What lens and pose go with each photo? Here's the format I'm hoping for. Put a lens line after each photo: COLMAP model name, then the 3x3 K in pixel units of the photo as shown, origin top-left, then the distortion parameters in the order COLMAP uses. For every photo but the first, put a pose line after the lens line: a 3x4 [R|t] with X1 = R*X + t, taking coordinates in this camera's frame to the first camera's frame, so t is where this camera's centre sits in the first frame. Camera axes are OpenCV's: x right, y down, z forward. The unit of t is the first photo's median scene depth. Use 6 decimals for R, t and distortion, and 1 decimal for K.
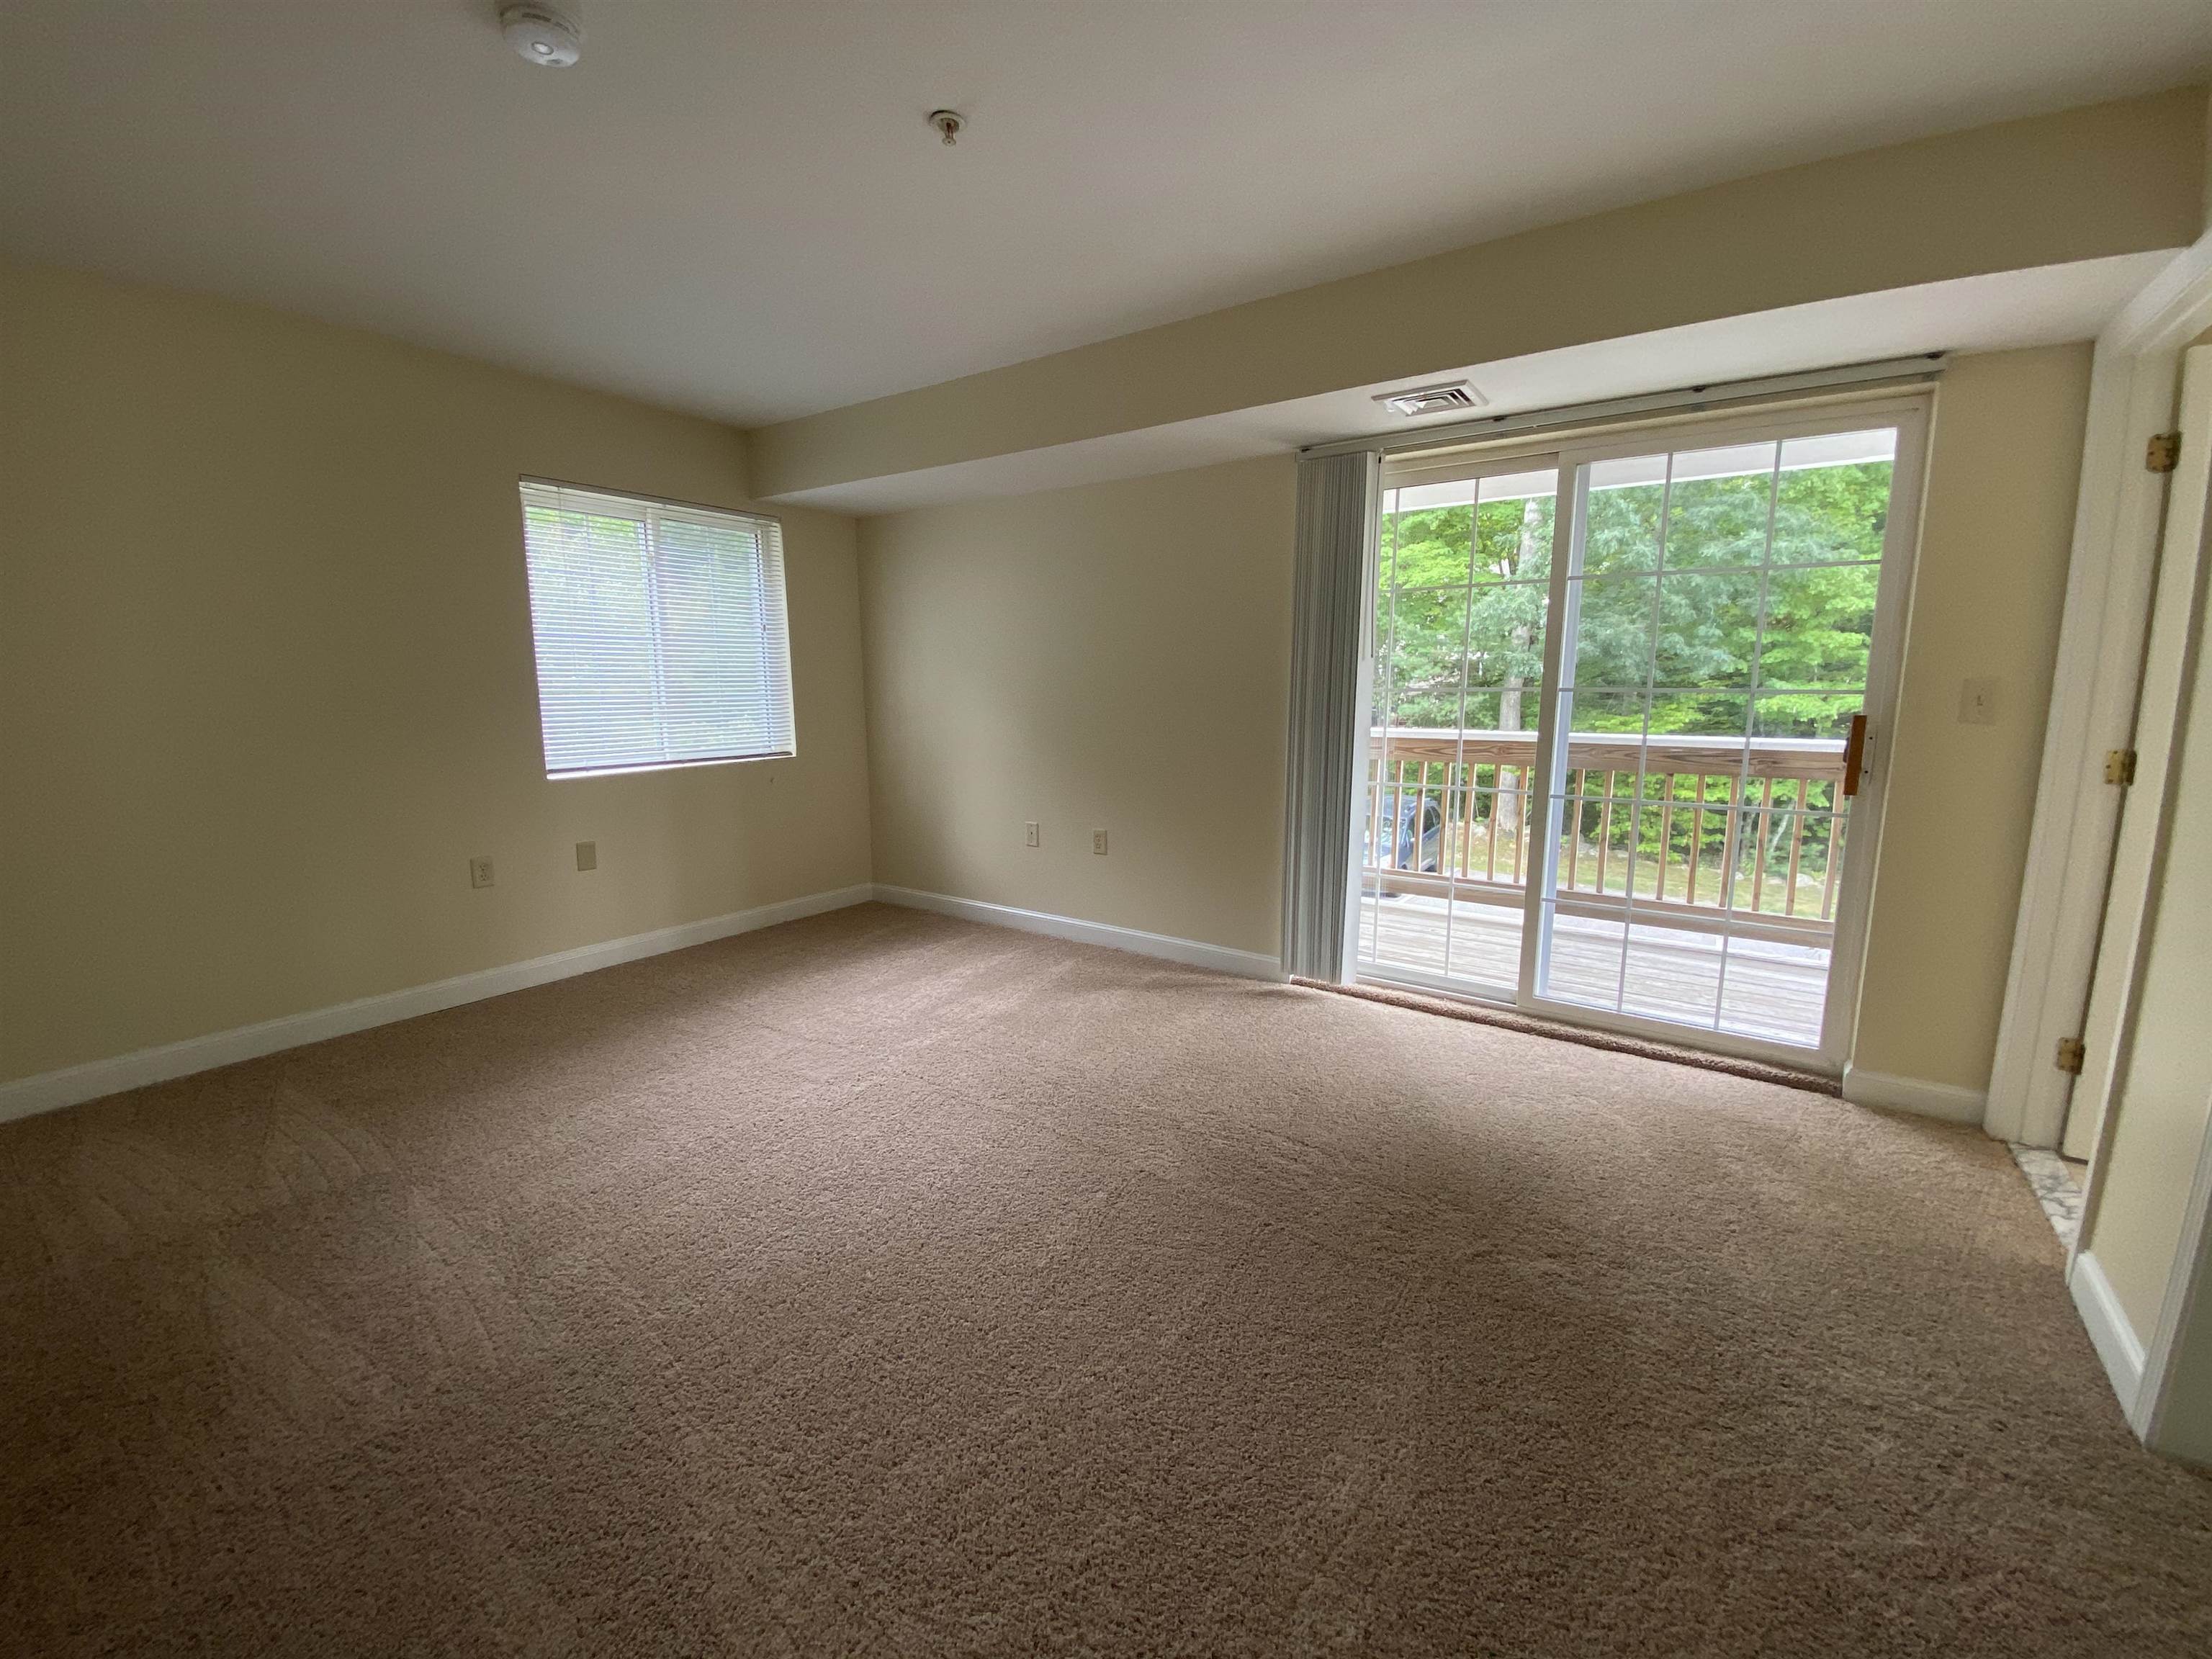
lens RADIAL K [[889.6, 0, 1097.8], [0, 889.6, 817.0], [0, 0, 1]] dist [0.022884, -0.019299]
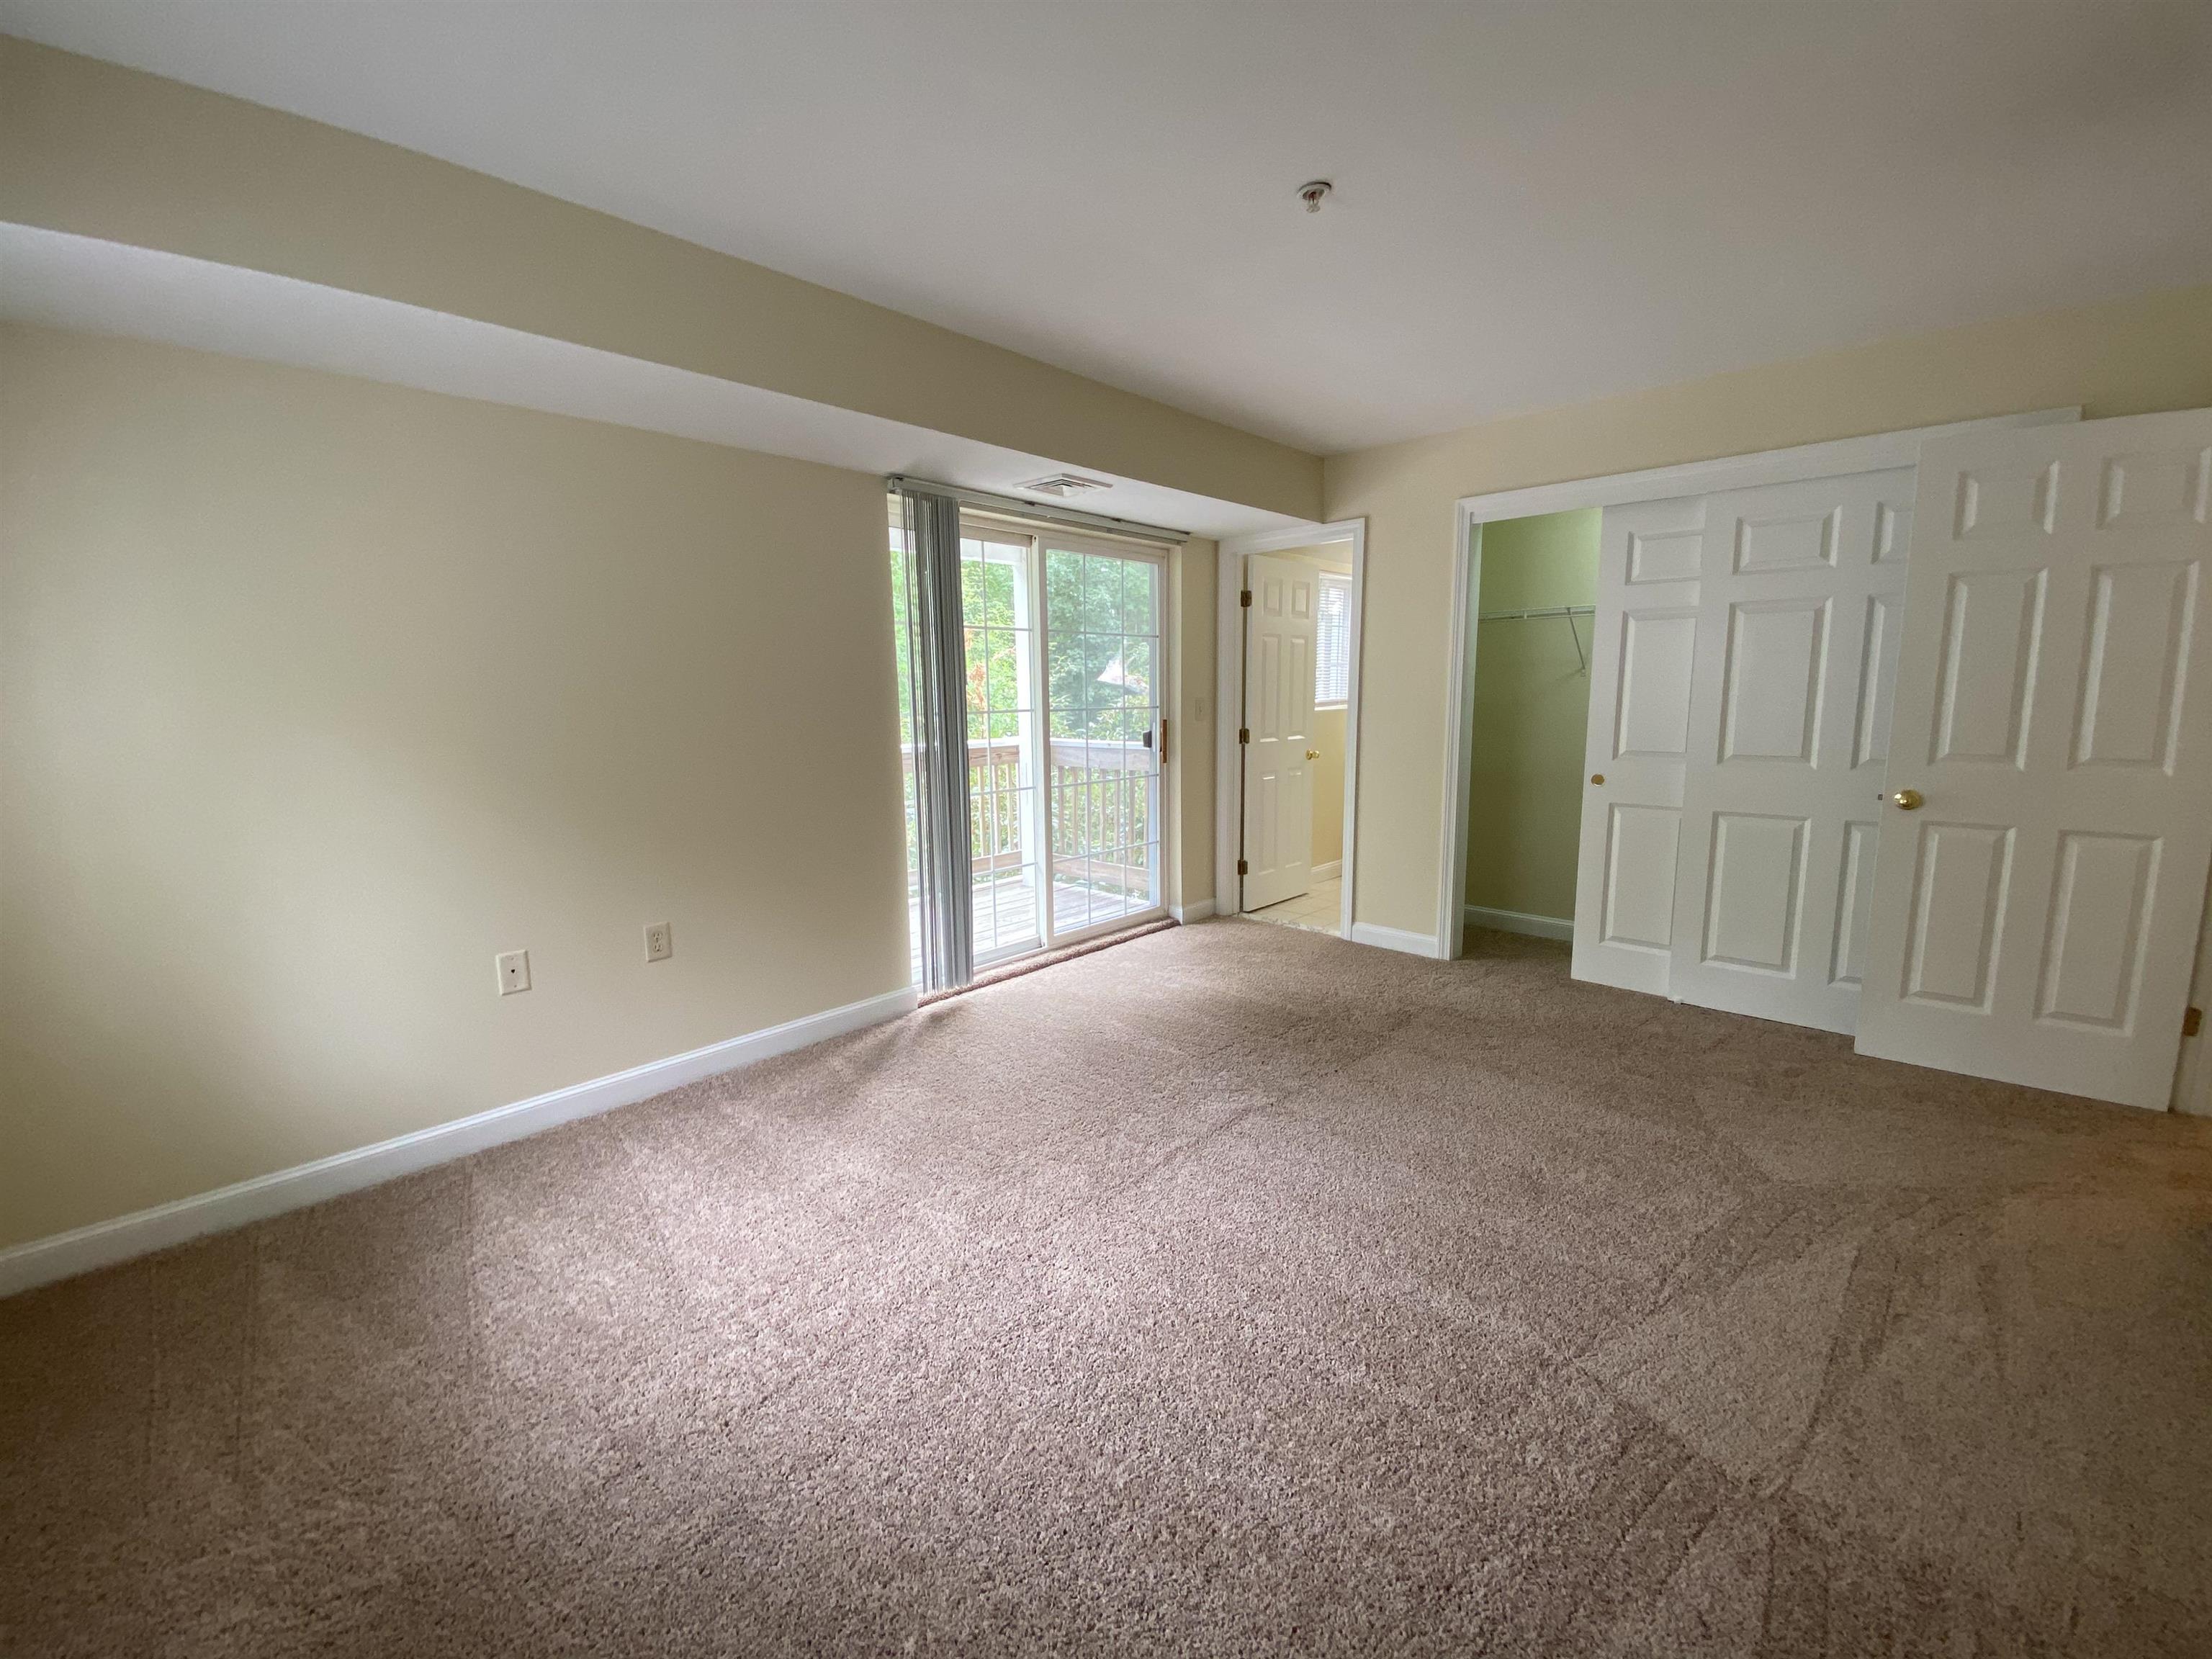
lens RADIAL K [[889.6, 0, 1097.8], [0, 889.6, 817.0], [0, 0, 1]] dist [0.022884, -0.019299]
pose [[0.154028, -0.141412, 0.977895, -0.505855], [0.163170, 0.979757, 0.115981, -0.076780], [-0.974500, 0.141699, 0.173985, 0.430179]]
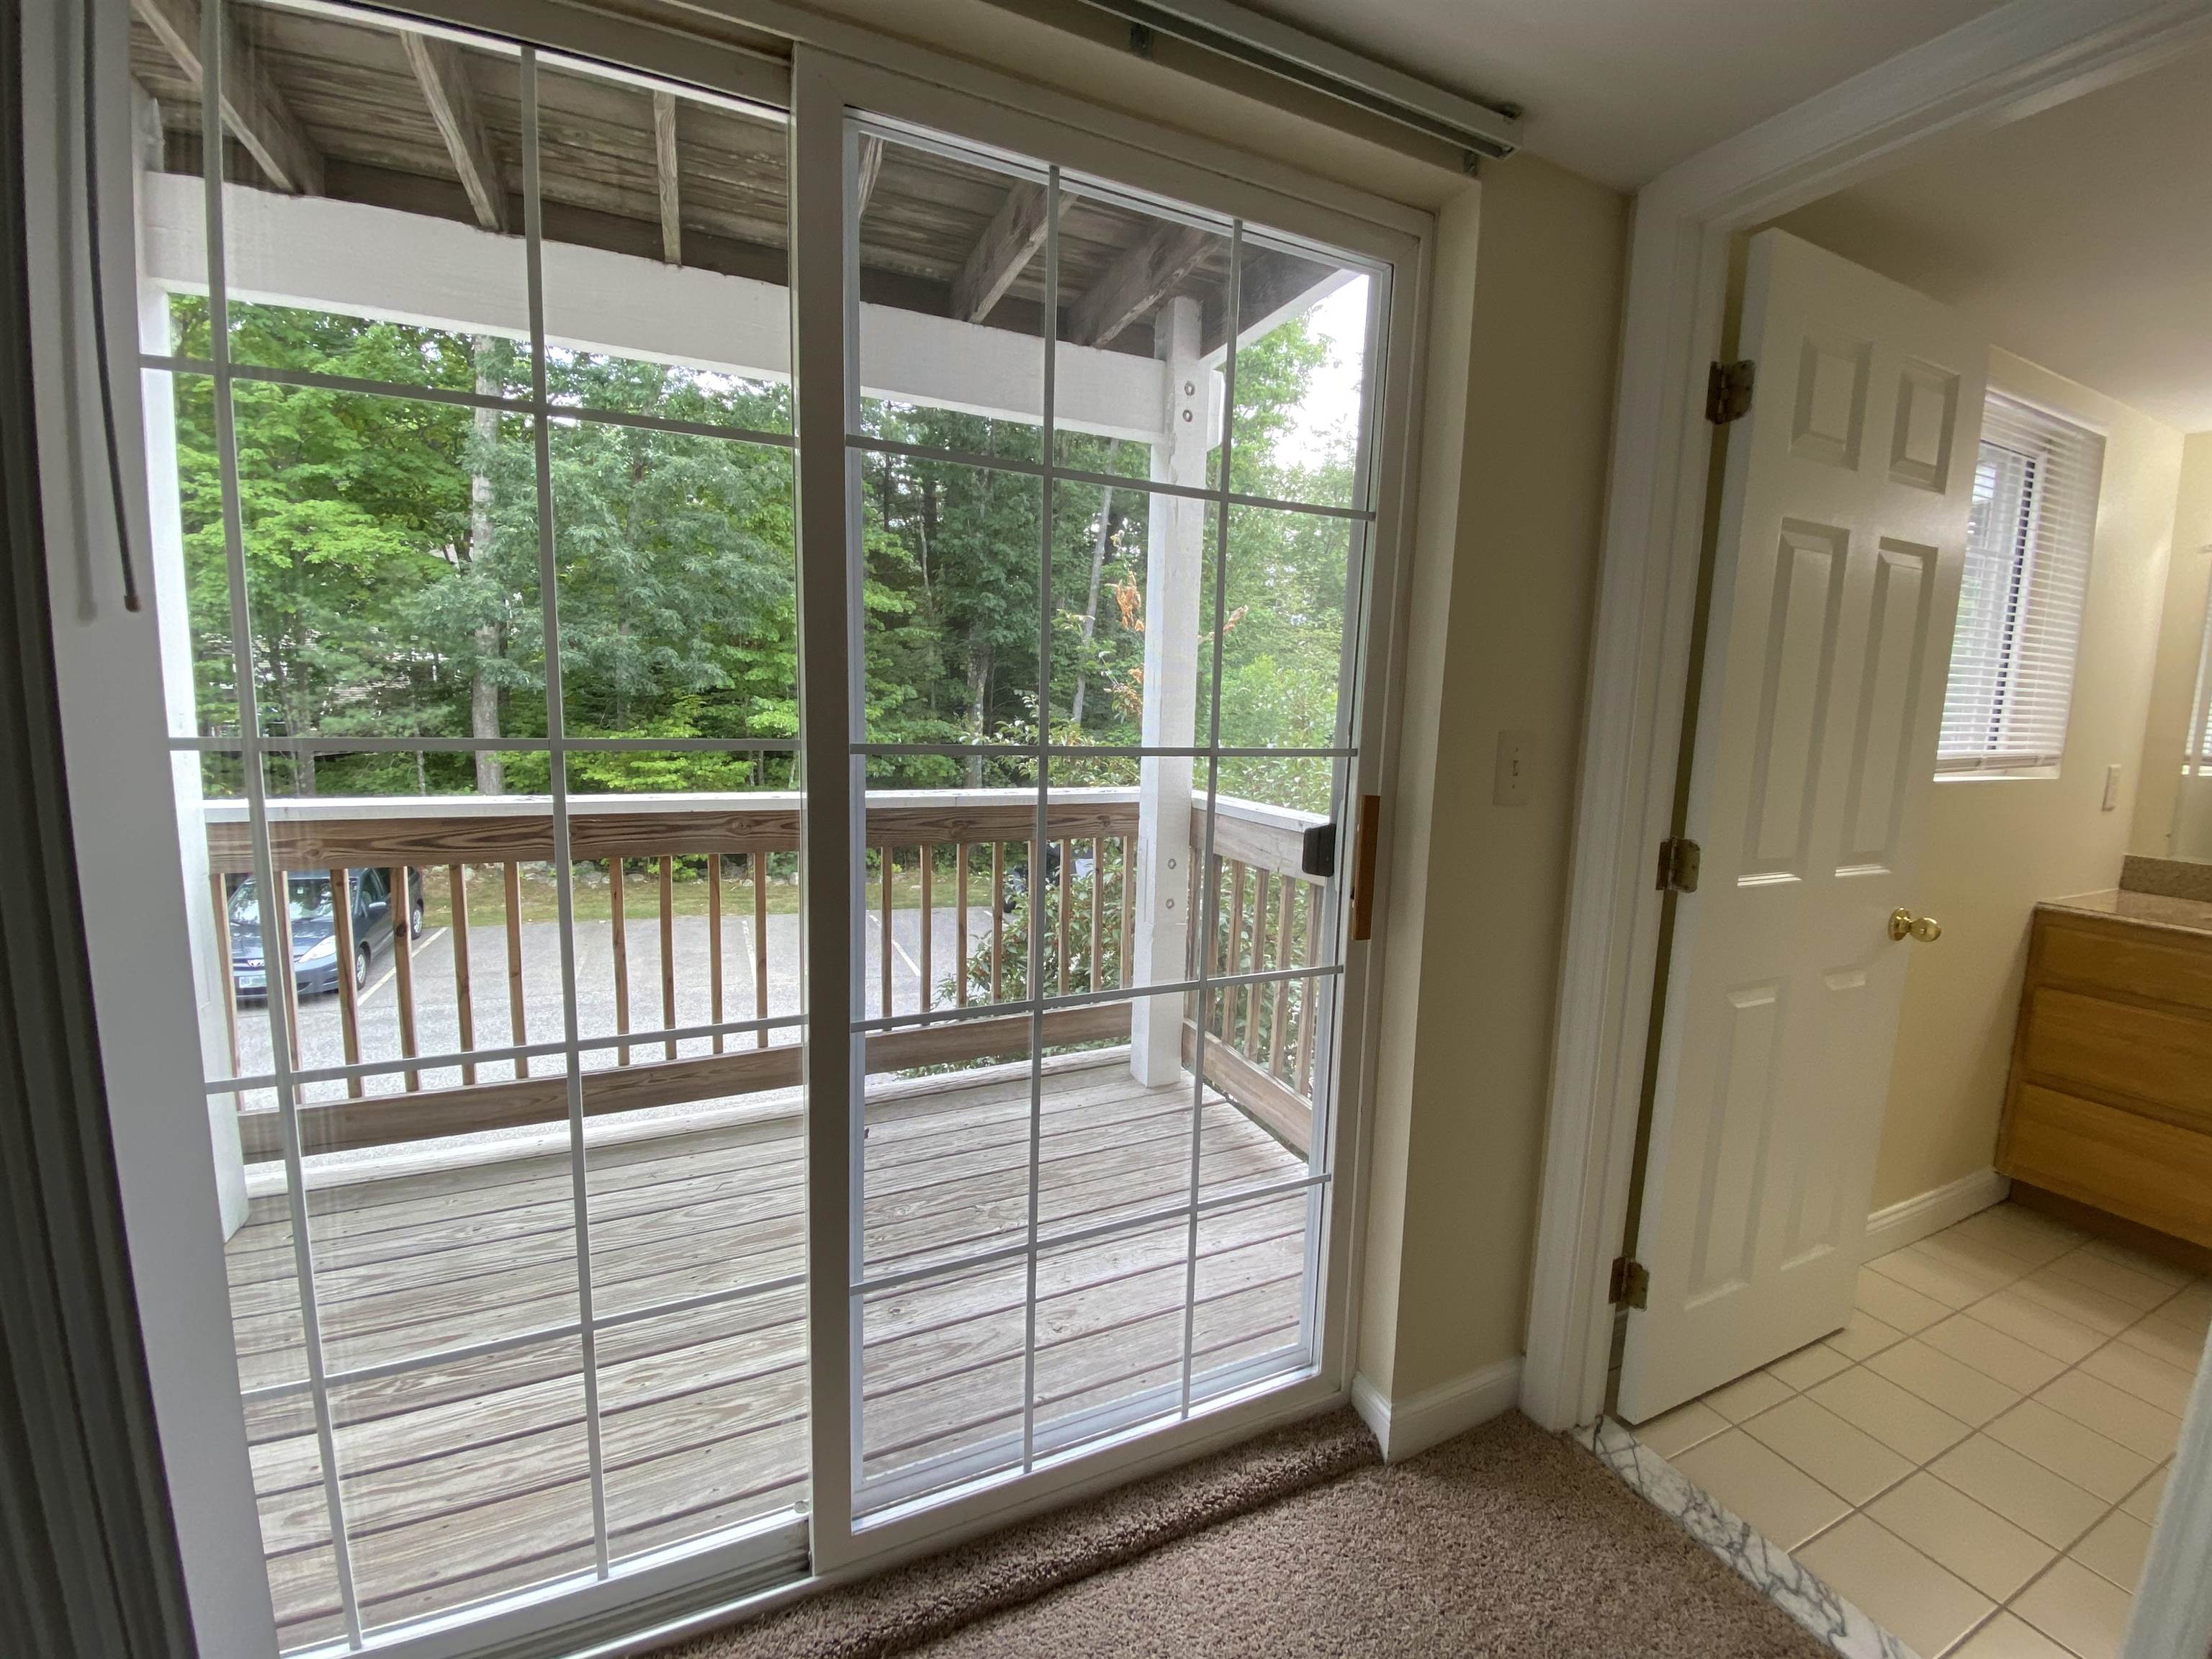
lens RADIAL K [[889.6, 0, 1097.8], [0, 889.6, 817.0], [0, 0, 1]] dist [0.022884, -0.019299]
pose [[0.510532, -0.091350, 0.854993, 0.152199], [0.101753, 0.993772, 0.045418, -0.071575], [-0.853817, 0.063811, 0.516647, 0.440303]]
